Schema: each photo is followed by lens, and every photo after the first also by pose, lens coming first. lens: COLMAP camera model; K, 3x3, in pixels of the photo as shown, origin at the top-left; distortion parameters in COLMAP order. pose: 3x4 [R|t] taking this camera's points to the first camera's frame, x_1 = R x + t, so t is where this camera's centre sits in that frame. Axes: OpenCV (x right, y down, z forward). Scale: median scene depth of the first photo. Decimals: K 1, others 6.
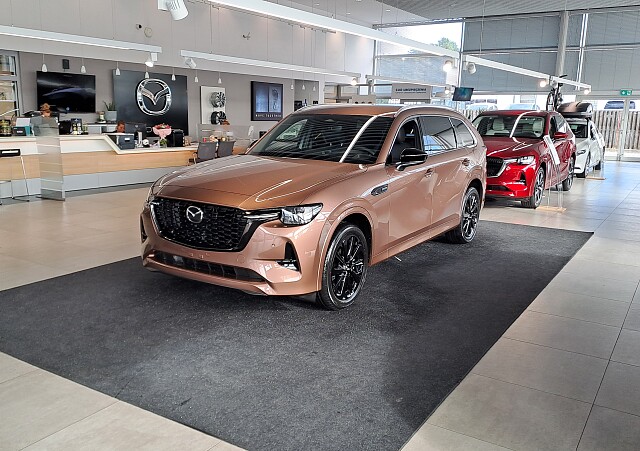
lens RADIAL K [[596.2, 0, 320.0], [0, 596.2, 225.5], [0, 0, 1]] dist [0.144705, -0.258632]
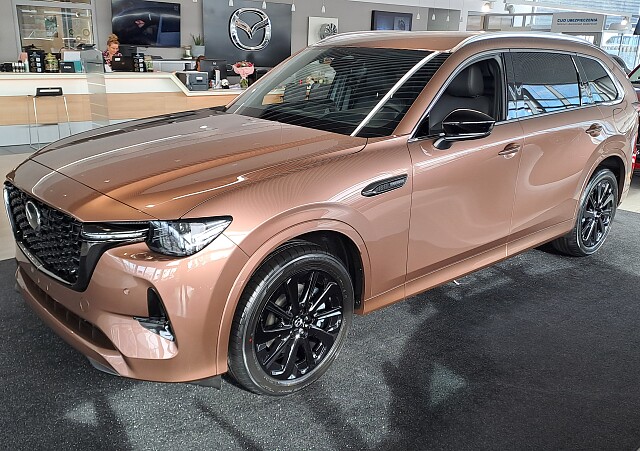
lens RADIAL K [[596.2, 0, 320.0], [0, 596.2, 225.5], [0, 0, 1]] dist [0.144705, -0.258632]
pose [[0.964379, 0.082477, -0.251337, 0.128662], [-0.057623, 0.992833, 0.104704, -0.053739], [0.258171, -0.086492, 0.962220, 0.304679]]
